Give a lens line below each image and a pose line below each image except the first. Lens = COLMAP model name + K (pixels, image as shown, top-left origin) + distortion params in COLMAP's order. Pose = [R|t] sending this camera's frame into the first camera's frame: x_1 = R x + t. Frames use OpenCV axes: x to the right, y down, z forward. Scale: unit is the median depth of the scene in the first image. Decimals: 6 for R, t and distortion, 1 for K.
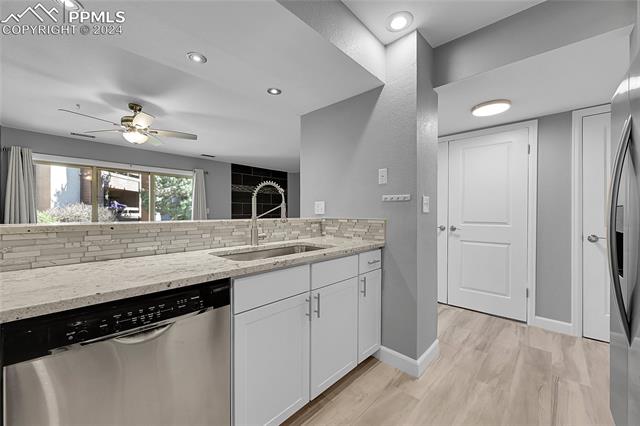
lens RADIAL K [[256.8, 0, 318.4], [0, 256.8, 216.4], [0, 0, 1]] dist [-0.001370, 0.000845]
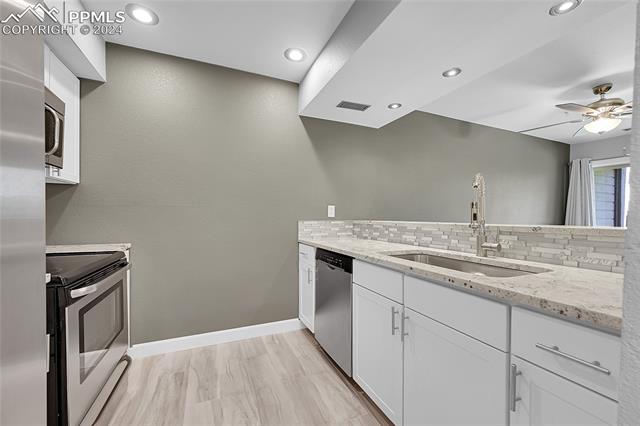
lens RADIAL K [[256.8, 0, 321.0], [0, 256.8, 218.0], [0, 0, 1]] dist [-0.001370, 0.000845]
pose [[-0.410787, 0.006198, -0.911710, 0.579260], [-0.015851, 0.999777, 0.013938, -0.008876], [0.911594, 0.020177, -0.410597, 0.727513]]
